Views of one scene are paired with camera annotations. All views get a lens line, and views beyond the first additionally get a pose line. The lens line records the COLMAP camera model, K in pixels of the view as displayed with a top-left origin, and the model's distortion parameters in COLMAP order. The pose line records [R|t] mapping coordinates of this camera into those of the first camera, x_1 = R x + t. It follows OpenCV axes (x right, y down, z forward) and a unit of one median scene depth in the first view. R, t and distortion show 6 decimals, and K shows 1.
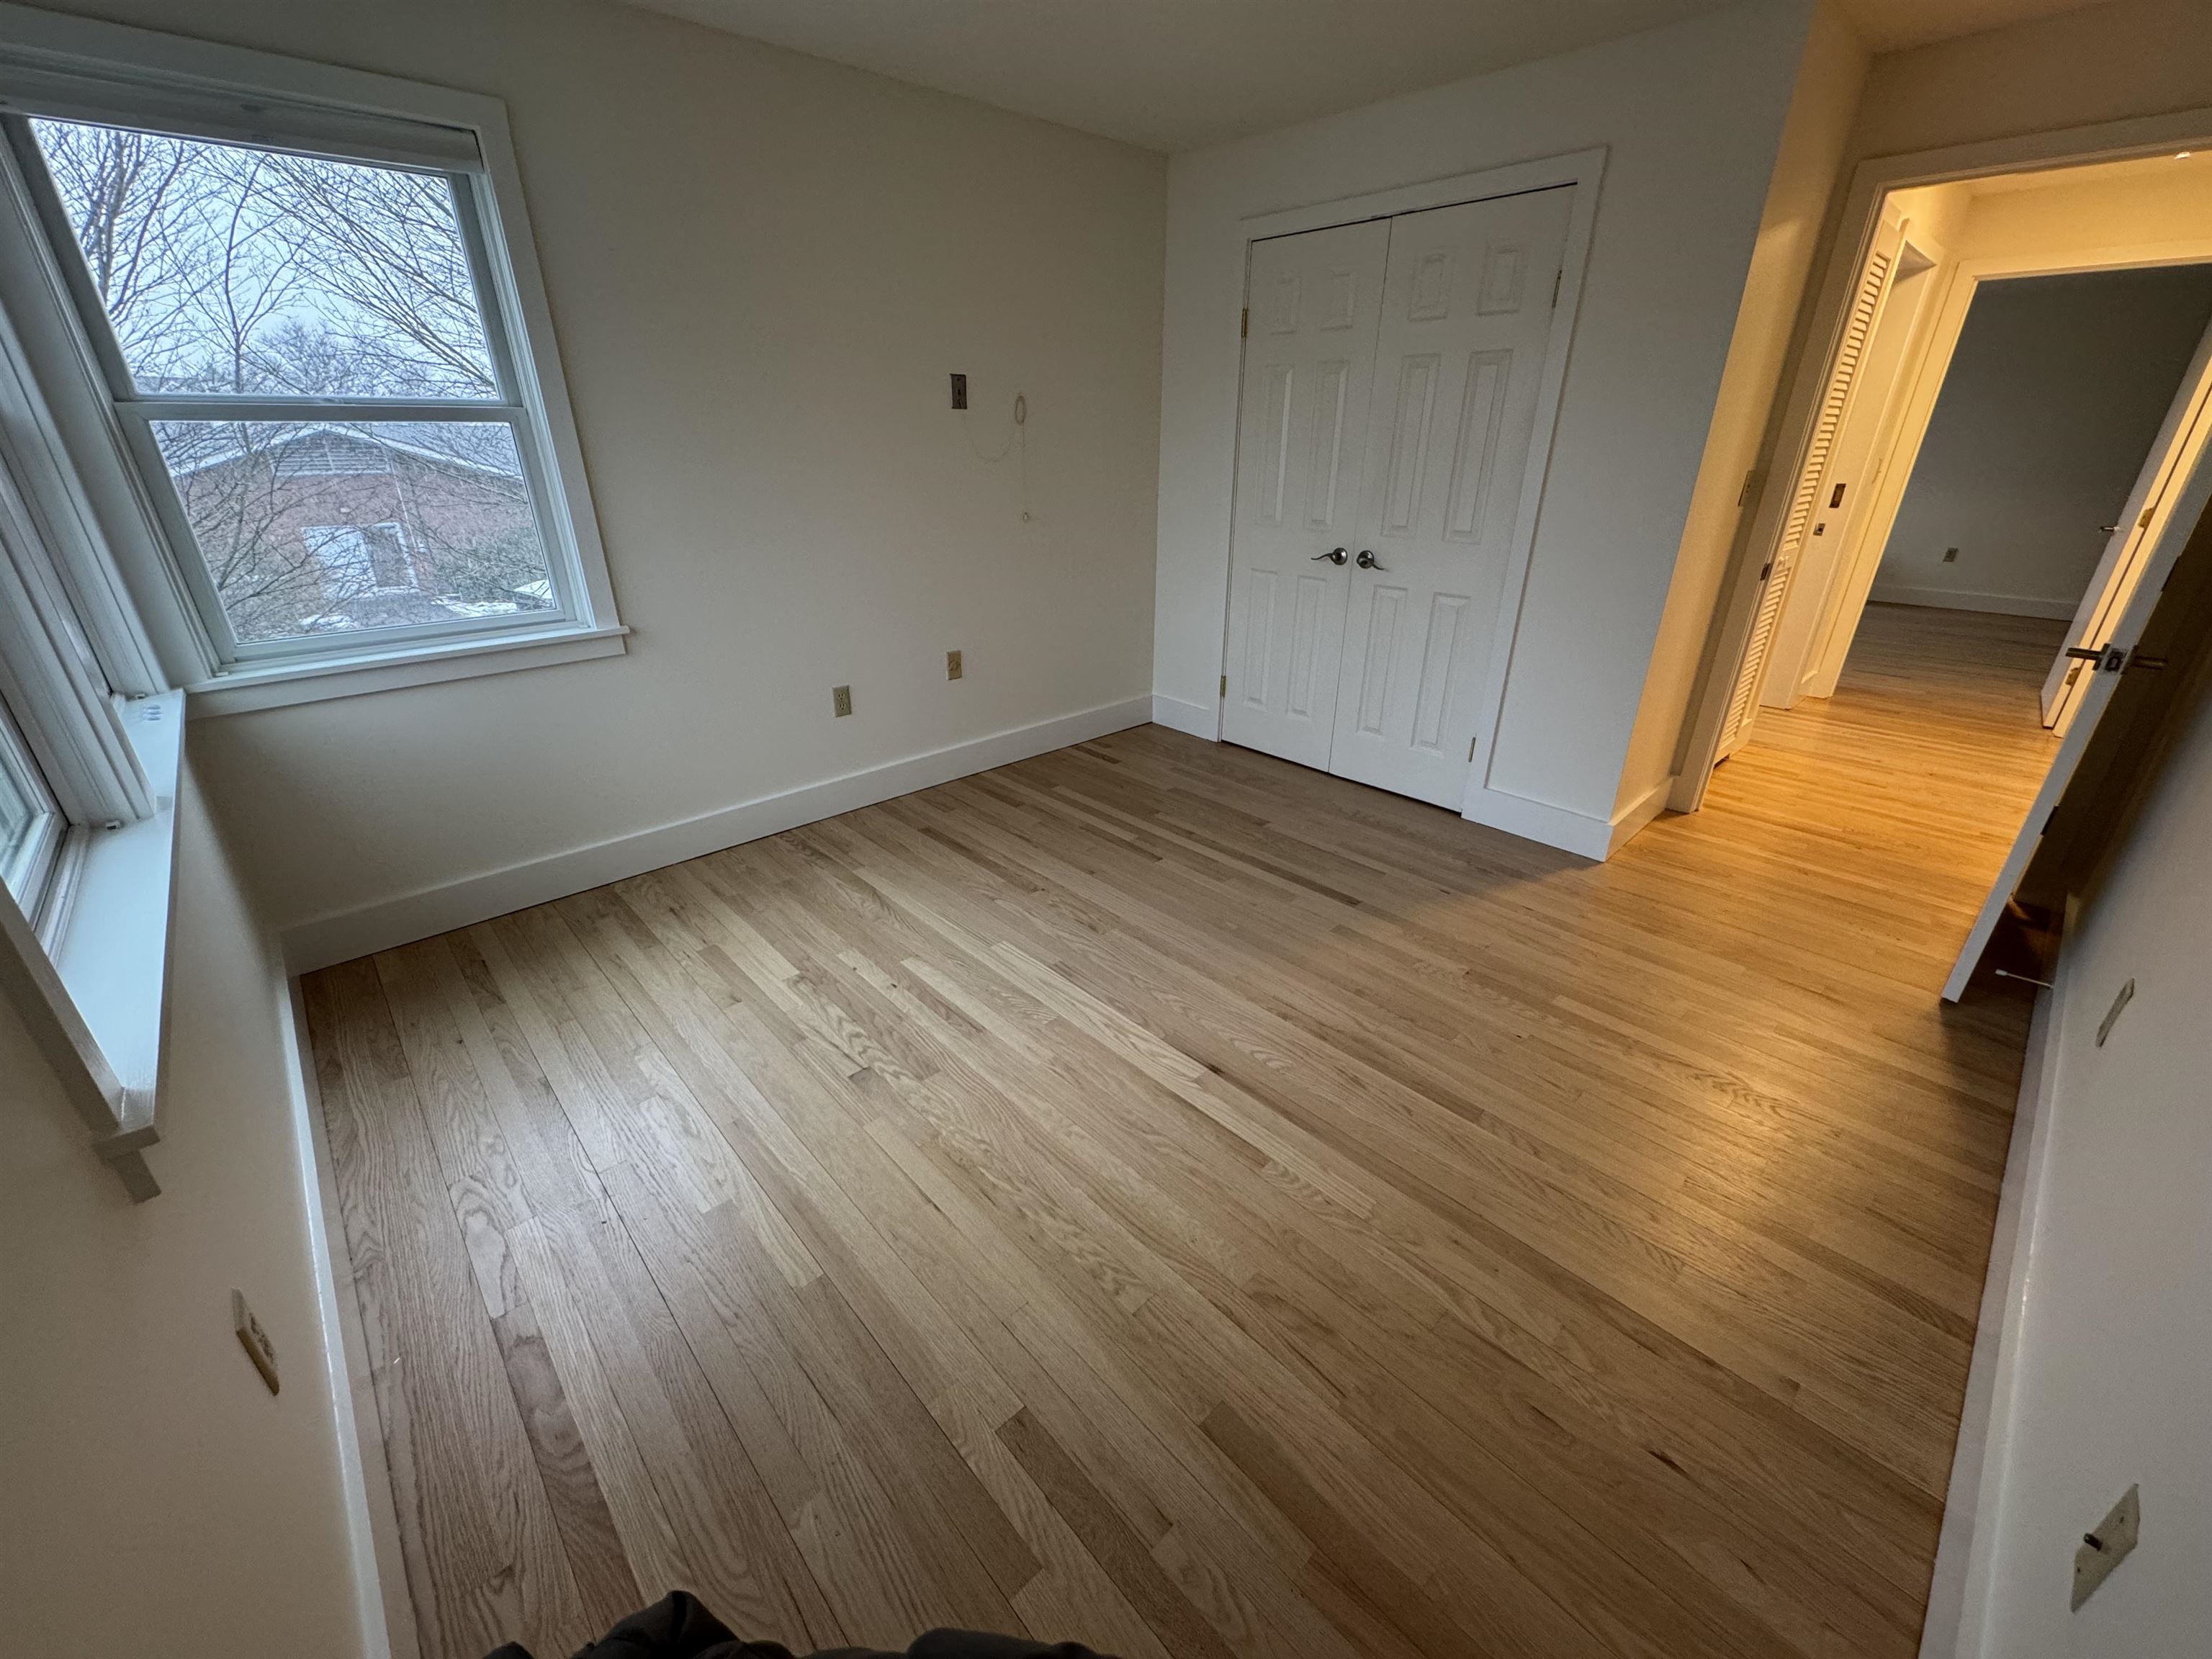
lens RADIAL K [[882.4, 0, 1101.9], [0, 882.4, 825.7], [0, 0, 1]] dist [-0.003261, 0.000243]
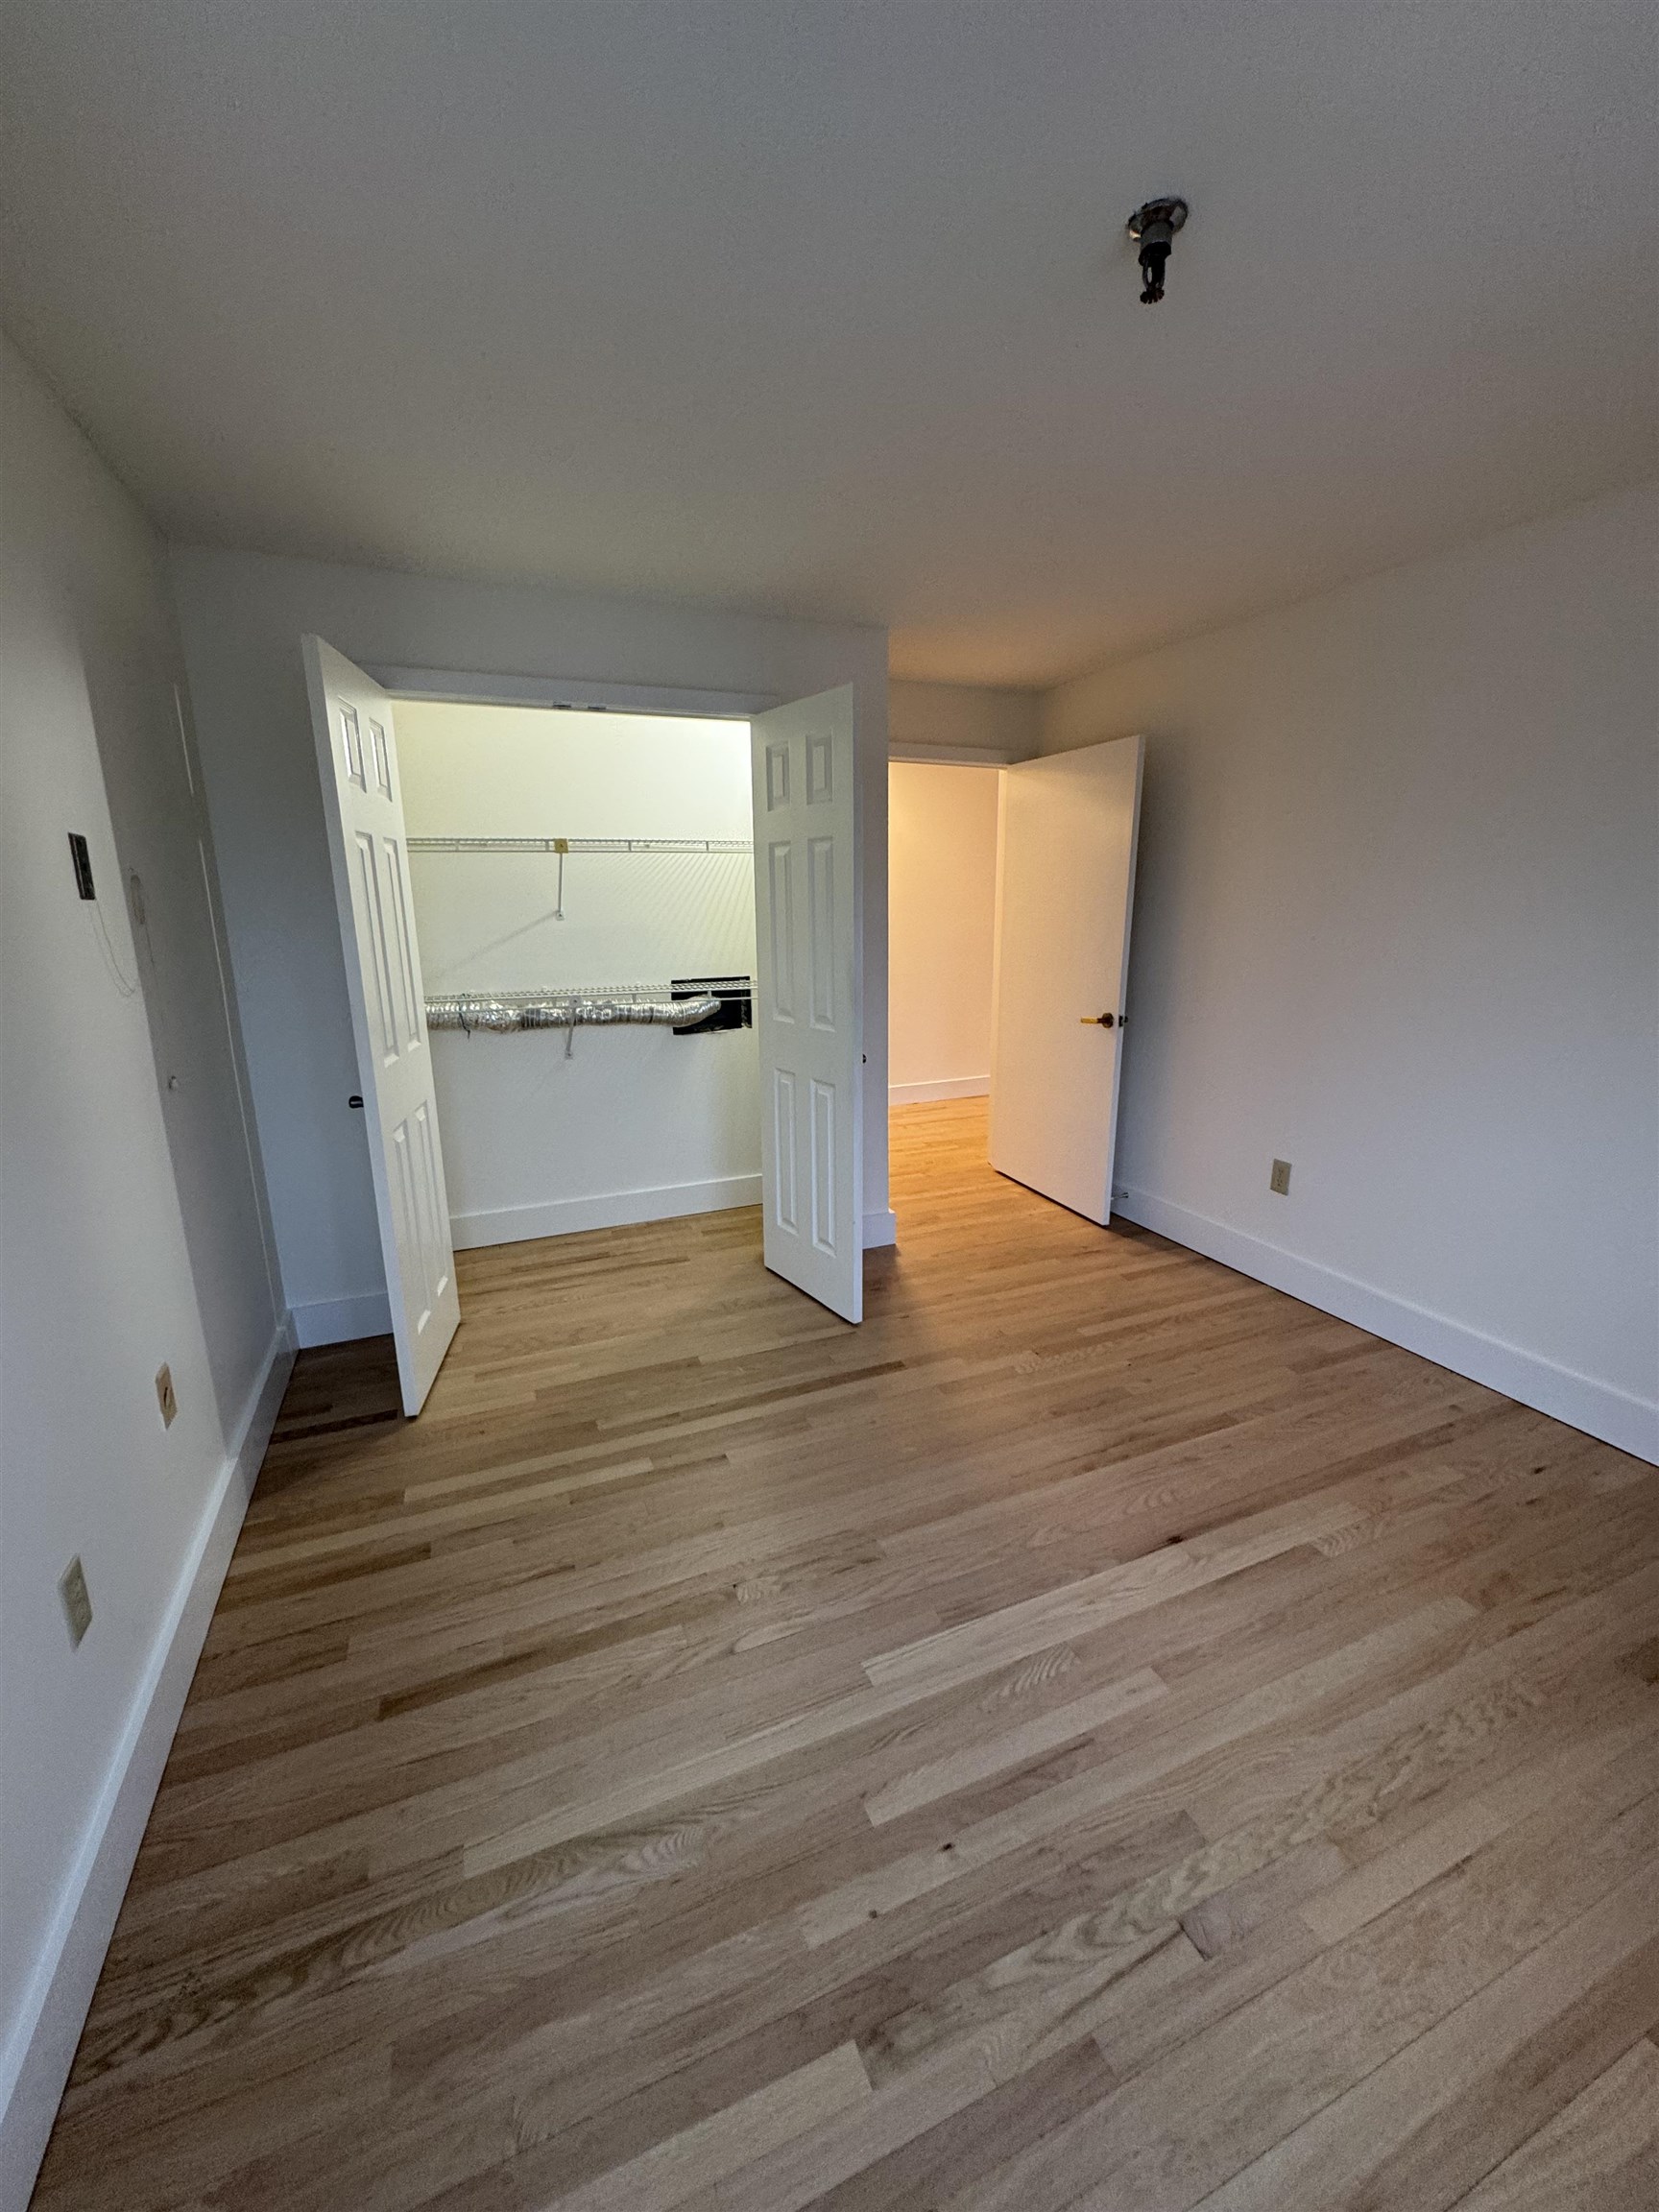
lens RADIAL K [[882.4, 0, 821.2], [0, 882.4, 1108.7], [0, 0, 1]] dist [-0.003261, 0.000243]
pose [[0.340903, -0.225602, 0.912628, -0.582820], [0.394802, 0.915380, 0.078808, -0.289249], [-0.853180, 0.333441, 0.401124, 0.584030]]
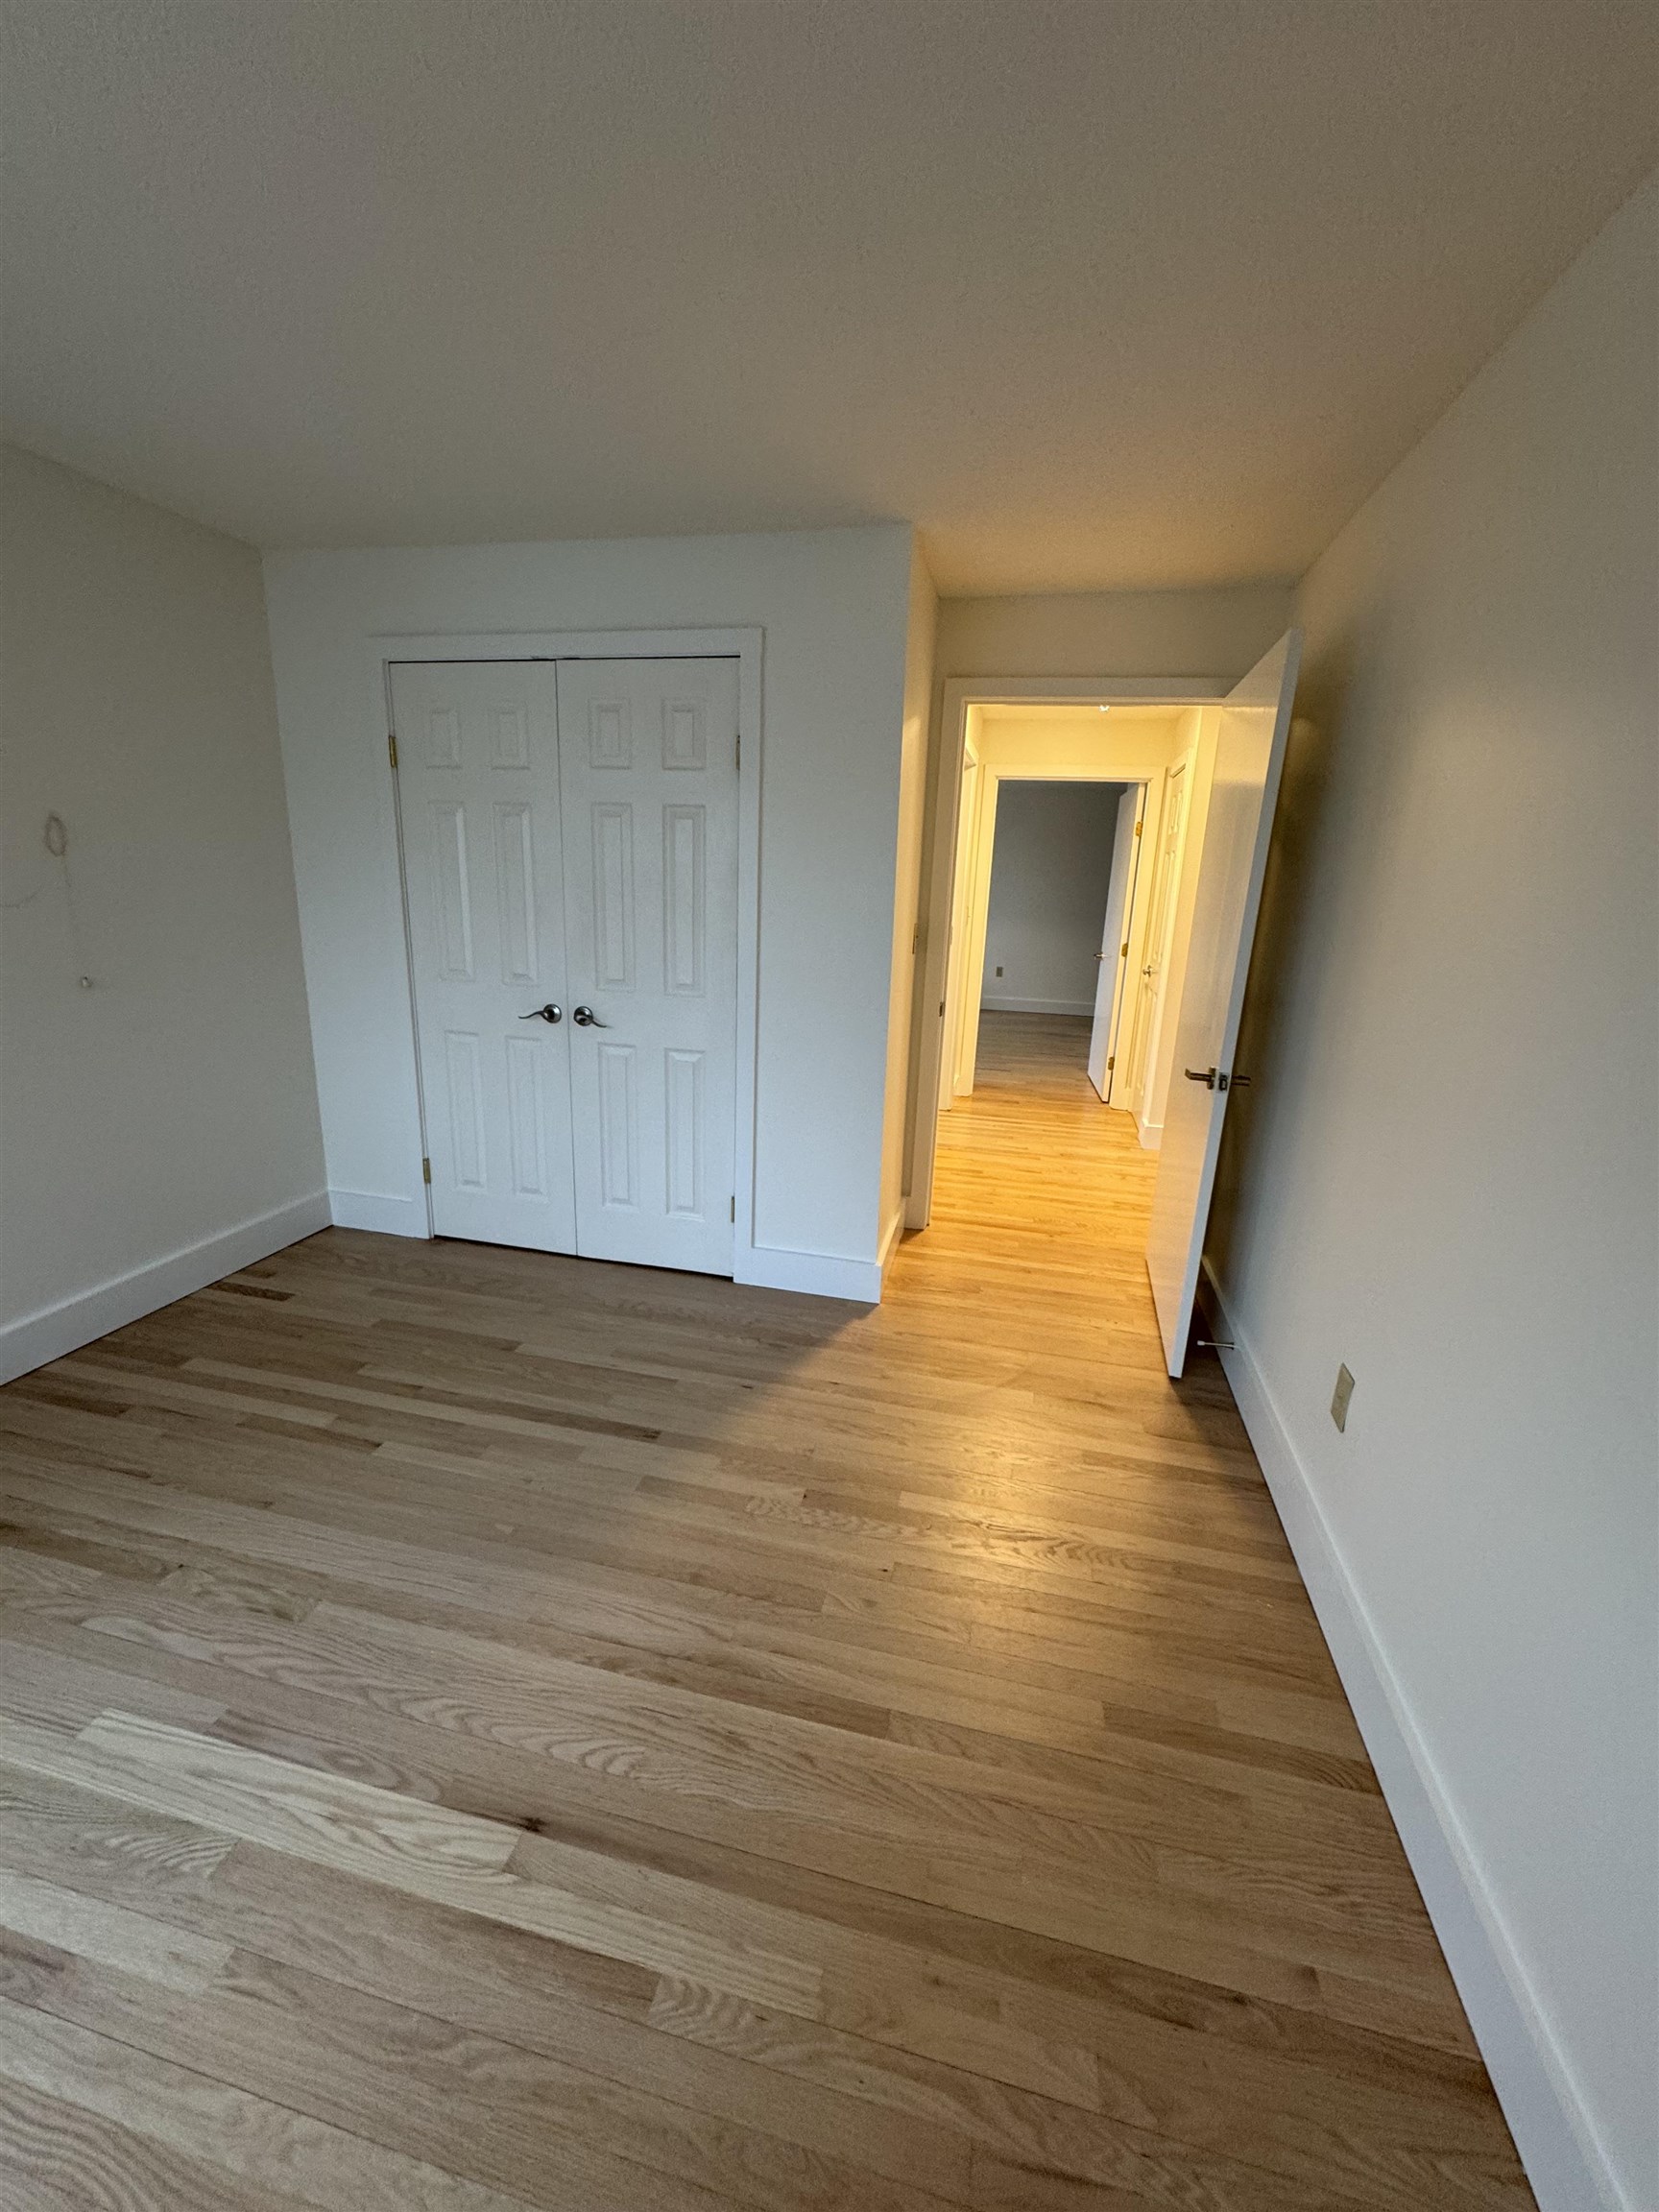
lens RADIAL K [[882.4, 0, 830.0], [0, 882.4, 1102.2], [0, 0, 1]] dist [-0.003261, 0.000243]
pose [[0.828117, -0.111949, 0.549263, 0.009399], [0.196038, 0.975819, -0.096675, -0.102030], [-0.525159, 0.187735, 0.830038, 0.184075]]
